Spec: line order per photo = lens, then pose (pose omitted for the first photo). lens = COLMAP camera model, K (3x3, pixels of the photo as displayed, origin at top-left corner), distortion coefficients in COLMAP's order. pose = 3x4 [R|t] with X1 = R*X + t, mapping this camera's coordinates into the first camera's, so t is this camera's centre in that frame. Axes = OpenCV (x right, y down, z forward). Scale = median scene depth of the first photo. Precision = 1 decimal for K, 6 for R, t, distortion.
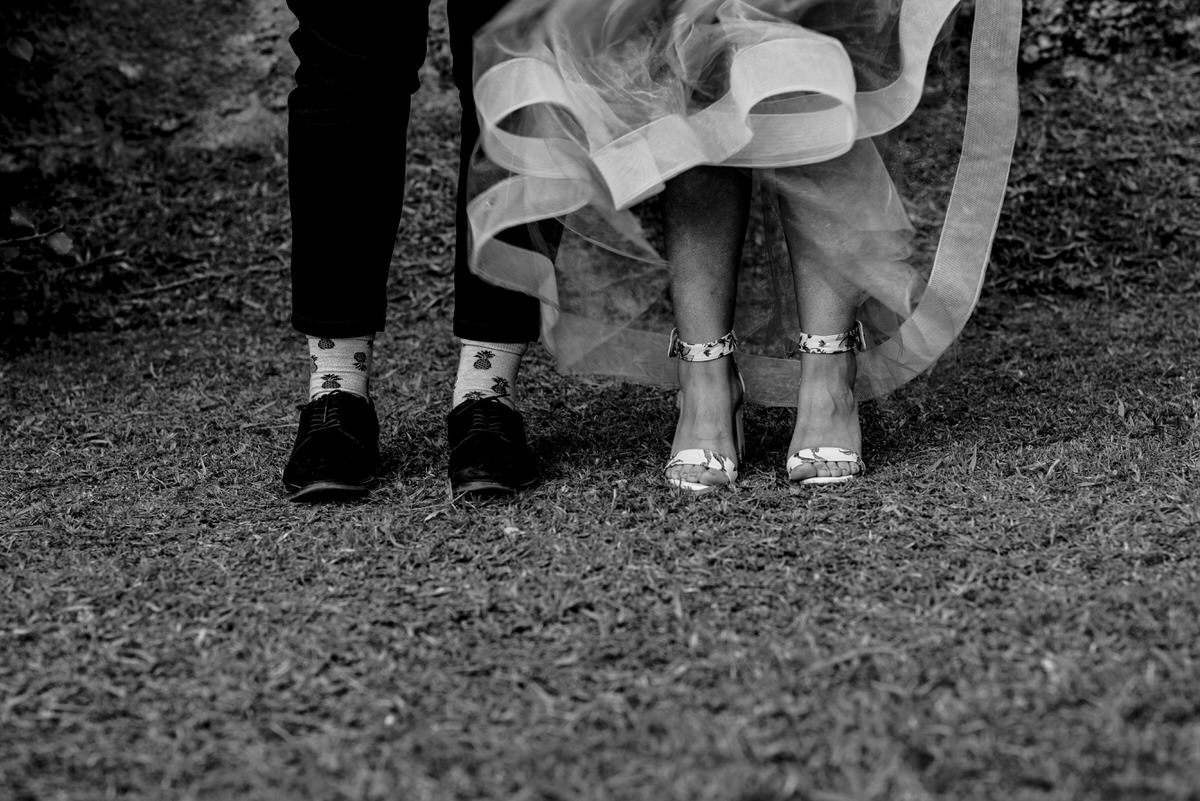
lens RADIAL K [[2941.6, 0, 599.8], [0, 2941.6, 400.8], [0, 0, 1]] dist [0.019292, 0.000000]
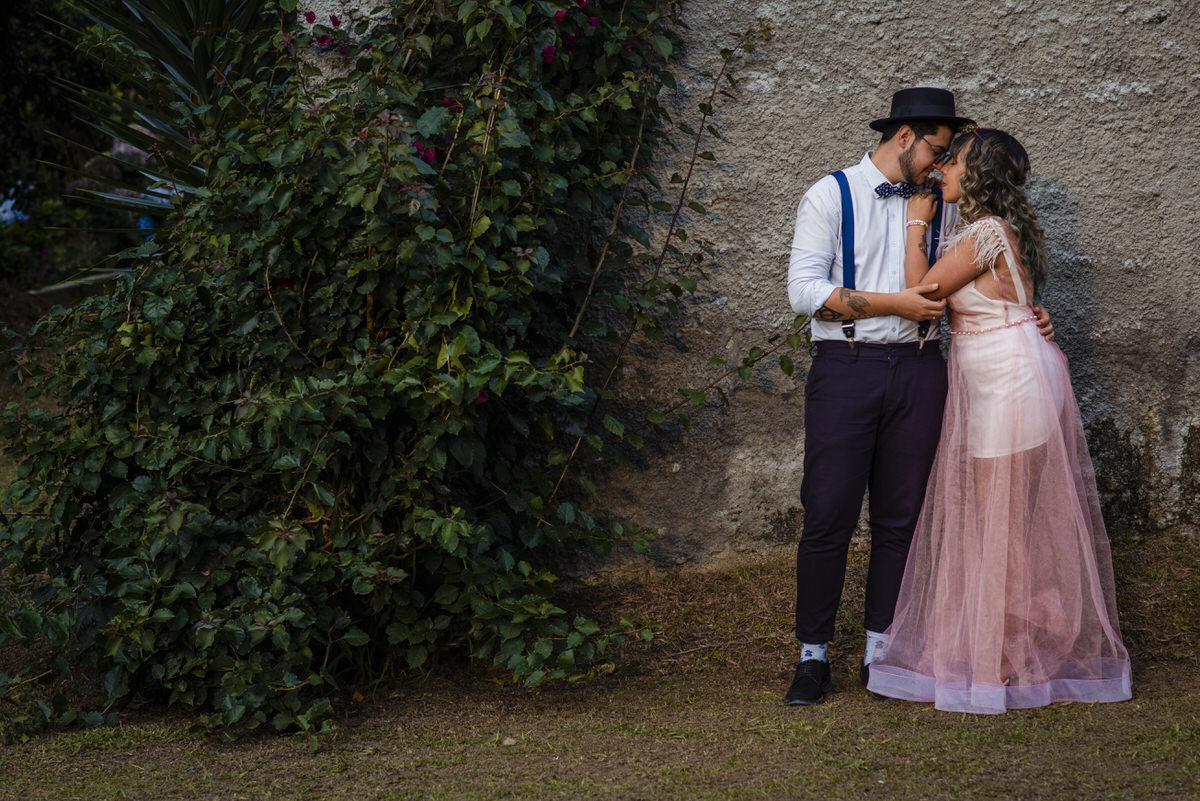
lens RADIAL K [[2941.6, 0, 601.2], [0, 2941.6, 398.0], [0, 0, 1]] dist [0.019292, 0.000000]
pose [[0.995035, -0.000829, -0.099520, -0.014779], [-0.008888, 0.995230, -0.097155, -0.016969], [0.099126, 0.097557, 0.990281, -0.839622]]
